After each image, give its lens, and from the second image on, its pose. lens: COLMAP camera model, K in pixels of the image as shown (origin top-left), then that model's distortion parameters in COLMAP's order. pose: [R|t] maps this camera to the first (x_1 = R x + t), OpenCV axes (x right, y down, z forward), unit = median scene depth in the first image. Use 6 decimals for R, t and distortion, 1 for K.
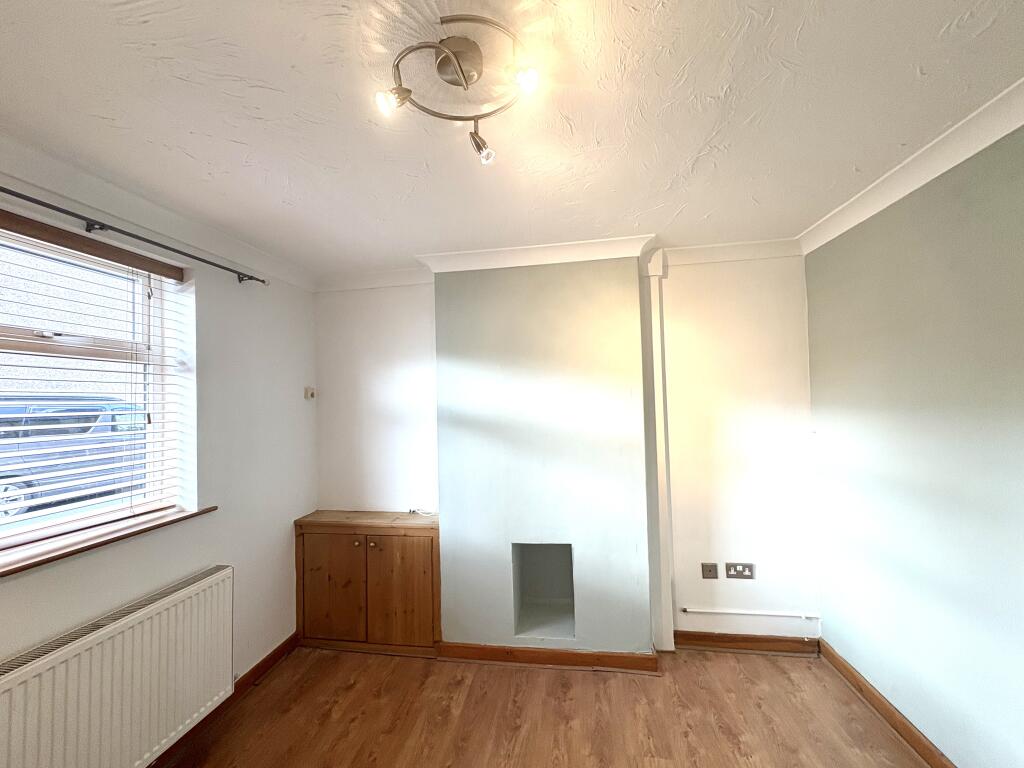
lens RADIAL K [[405.0, 0, 512.0], [0, 405.0, 384.0], [0, 0, 1]] dist [-0.002522, -0.000192]
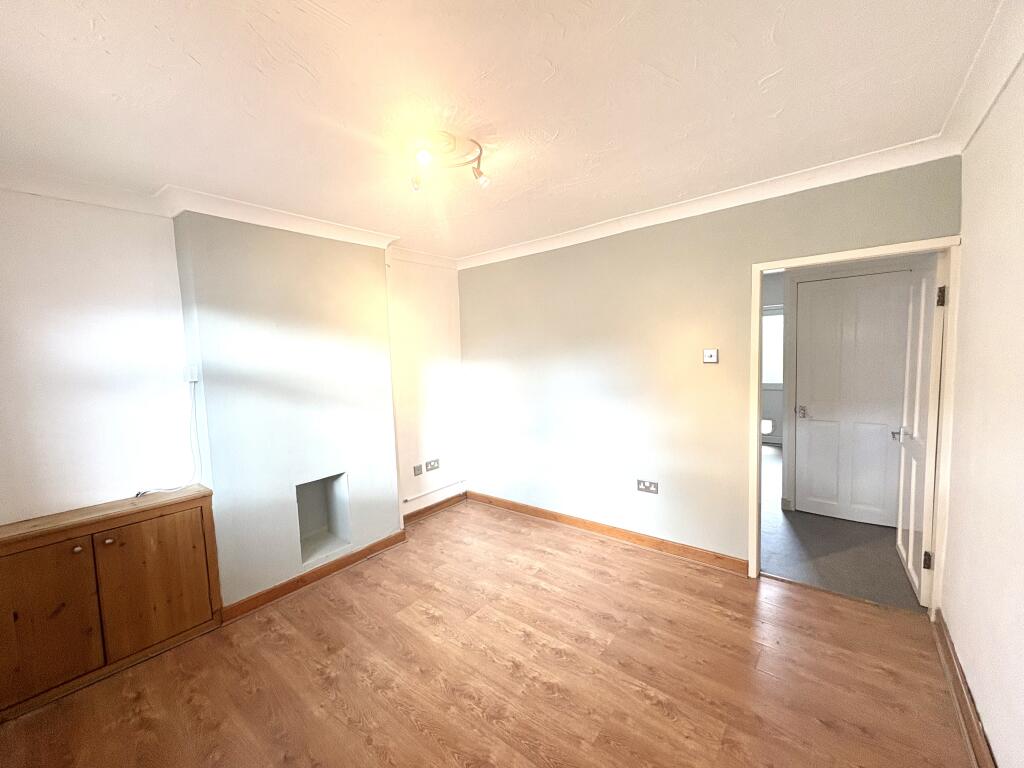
lens RADIAL K [[409.7, 0, 512.0], [0, 409.7, 384.0], [0, 0, 1]] dist [-0.000083, 0.000072]
pose [[0.504543, -0.053918, 0.861702, -0.645231], [-0.004074, 0.997888, 0.064824, 0.040191], [-0.863377, -0.036217, 0.503258, -0.063735]]
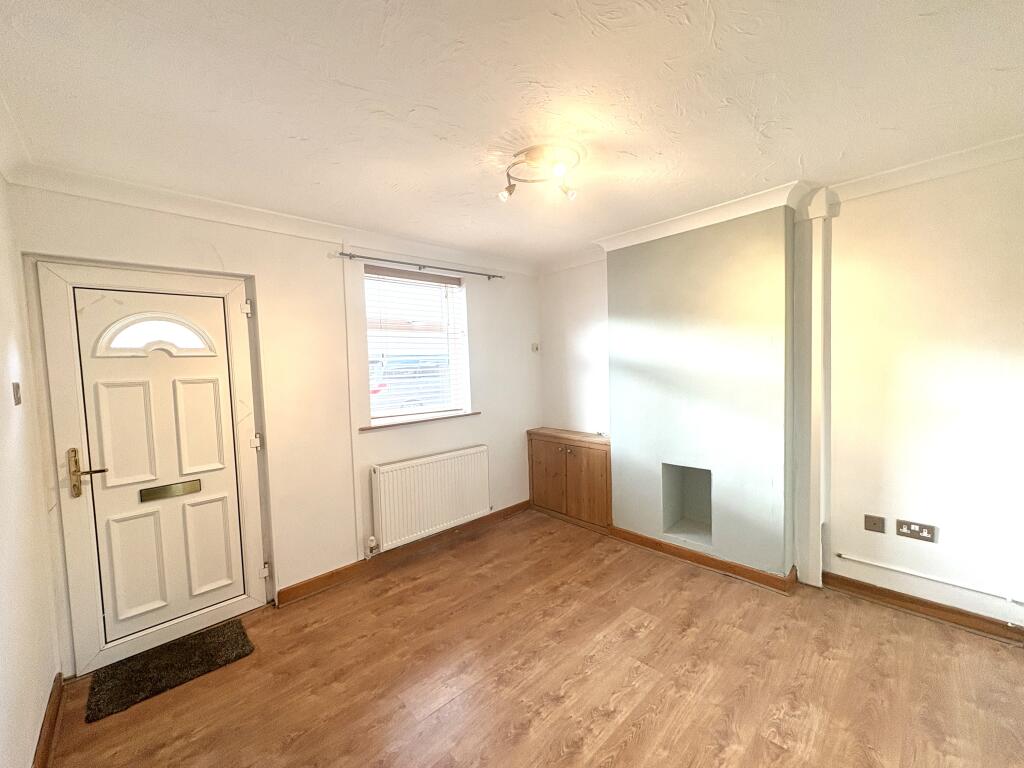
lens RADIAL K [[405.0, 0, 512.0], [0, 405.0, 384.0], [0, 0, 1]] dist [-0.002522, -0.000192]
pose [[0.789555, 0.033430, -0.612768, 0.391144], [0.031846, 0.994938, 0.095313, 0.013551], [0.612853, -0.094769, 0.784494, -0.251586]]
